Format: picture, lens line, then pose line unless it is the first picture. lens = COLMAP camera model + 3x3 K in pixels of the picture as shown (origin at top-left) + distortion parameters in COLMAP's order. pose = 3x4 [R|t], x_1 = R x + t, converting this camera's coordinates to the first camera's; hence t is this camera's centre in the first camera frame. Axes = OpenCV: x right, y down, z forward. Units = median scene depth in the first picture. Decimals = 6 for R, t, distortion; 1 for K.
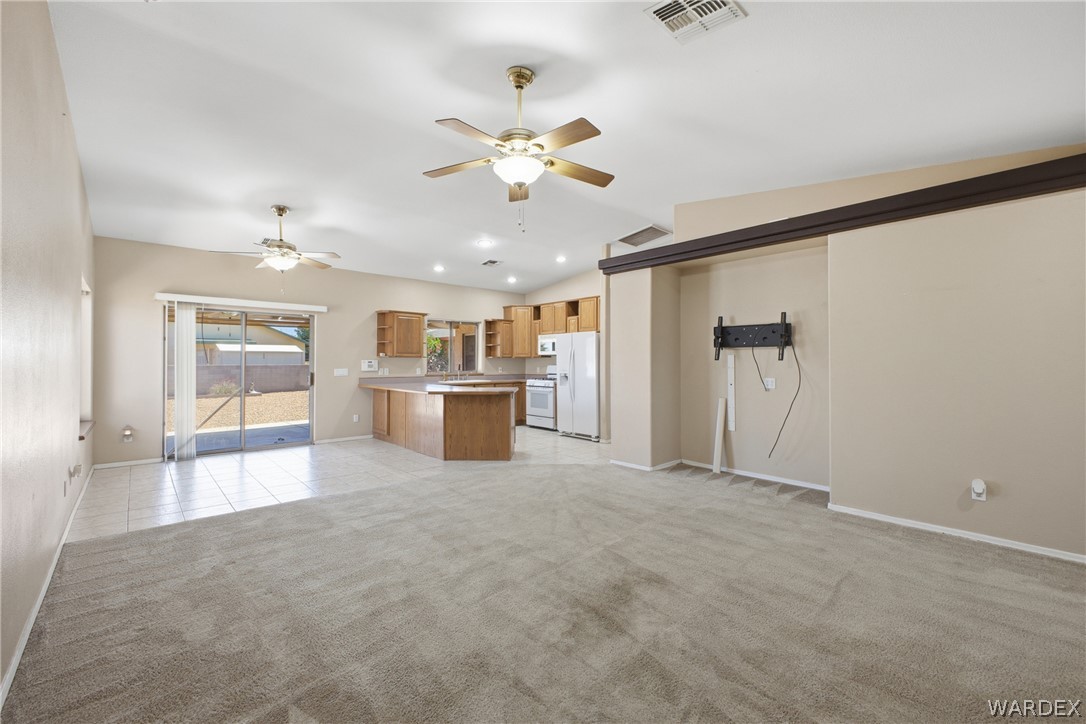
lens RADIAL K [[452.8, 0, 545.3], [0, 452.8, 356.8], [0, 0, 1]] dist [0.016181, -0.006017]
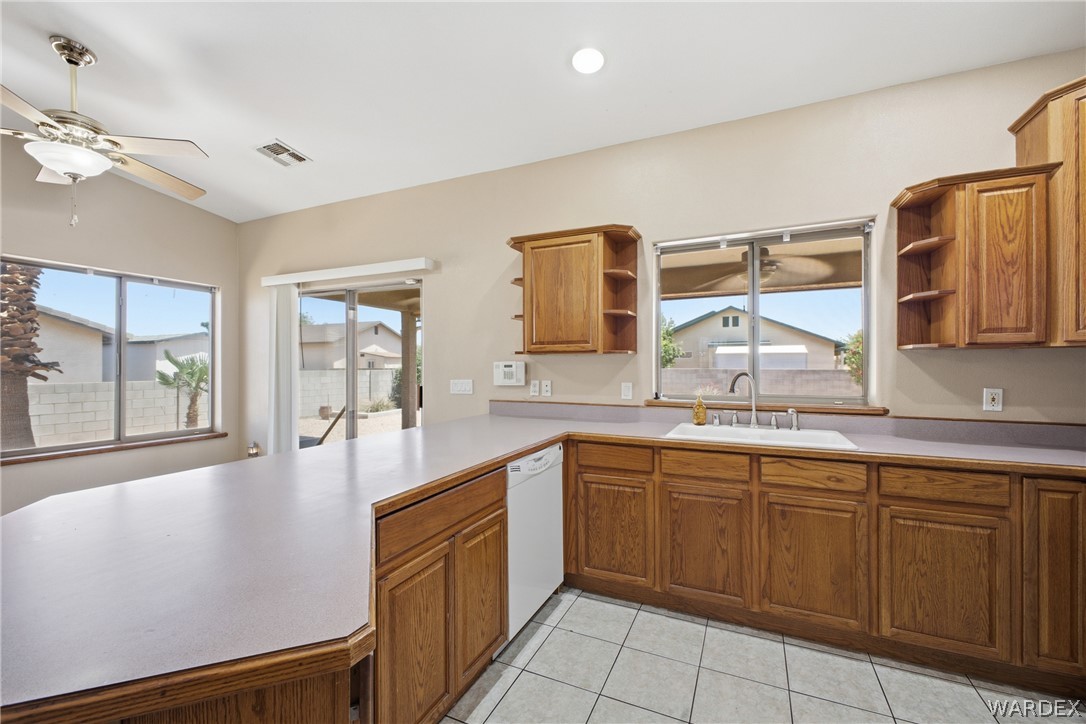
lens RADIAL K [[452.8, 0, 543.4], [0, 452.8, 364.5], [0, 0, 1]] dist [0.016181, -0.006017]
pose [[0.385532, 0.000748, -0.922694, 0.034190], [0.012819, 0.999899, 0.006167, 0.007277], [0.922605, -0.014206, 0.385483, 0.782312]]
